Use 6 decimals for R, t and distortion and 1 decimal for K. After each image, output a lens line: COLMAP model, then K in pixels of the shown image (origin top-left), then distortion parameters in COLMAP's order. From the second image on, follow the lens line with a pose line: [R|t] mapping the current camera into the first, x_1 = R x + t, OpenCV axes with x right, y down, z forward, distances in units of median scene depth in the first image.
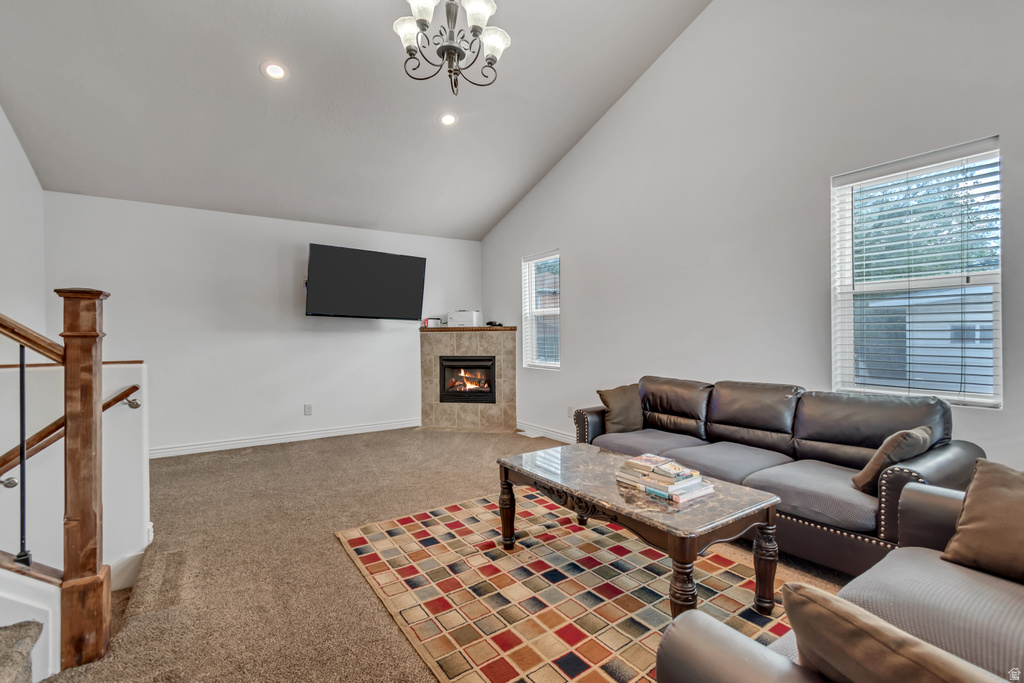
lens RADIAL K [[460.5, 0, 517.9], [0, 460.5, 335.9], [0, 0, 1]] dist [0.000046, -0.000036]
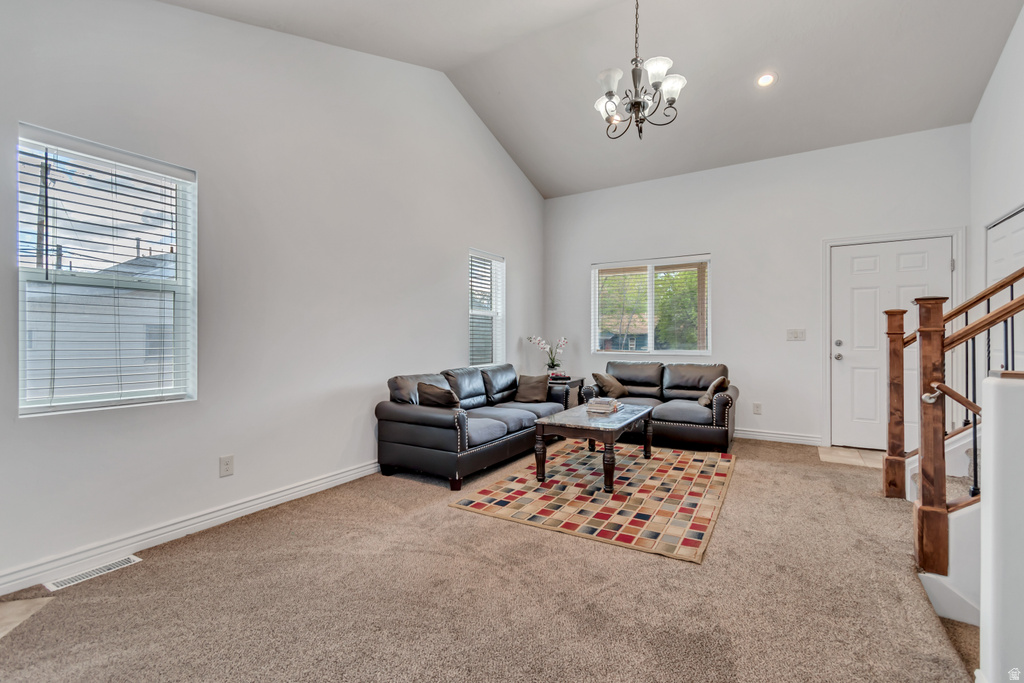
lens RADIAL K [[460.5, 0, 515.4], [0, 460.5, 338.8], [0, 0, 1]] dist [0.000046, -0.000036]
pose [[-0.425407, 0.005600, 0.904985, -0.866389], [0.003449, 0.999984, -0.004567, 0.014657], [-0.904996, 0.001178, -0.425419, 1.411926]]
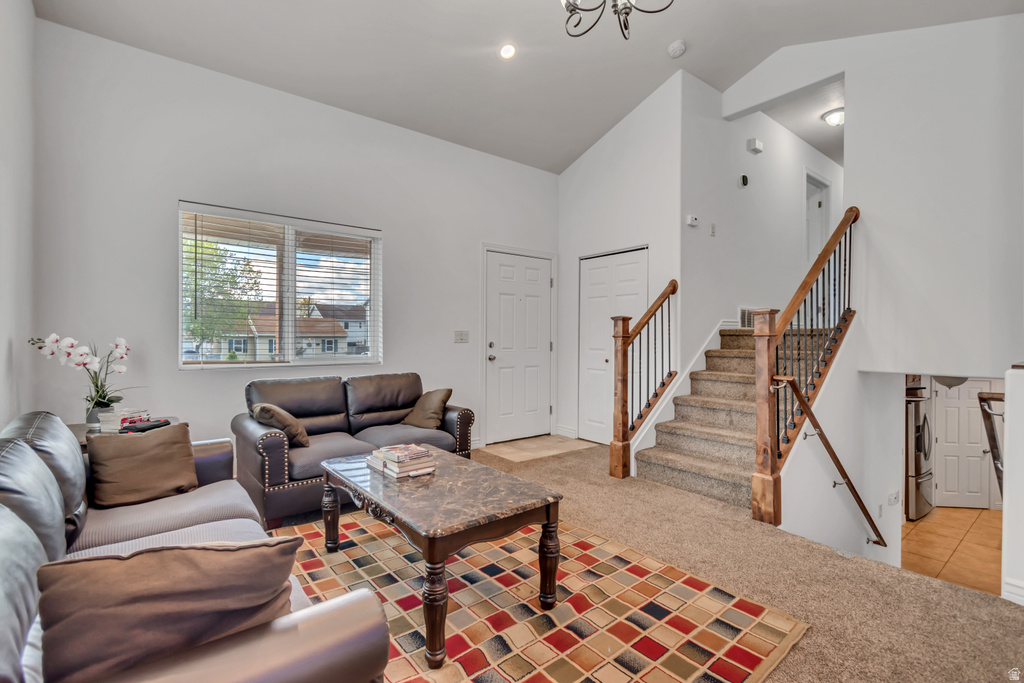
lens RADIAL K [[460.5, 0, 514.1], [0, 460.5, 343.1], [0, 0, 1]] dist [0.000046, -0.000036]
pose [[-0.996440, 0.005223, -0.084145, 0.078650], [0.004269, 0.999925, 0.011508, 0.002183], [0.084199, 0.011108, -0.996387, 1.383573]]
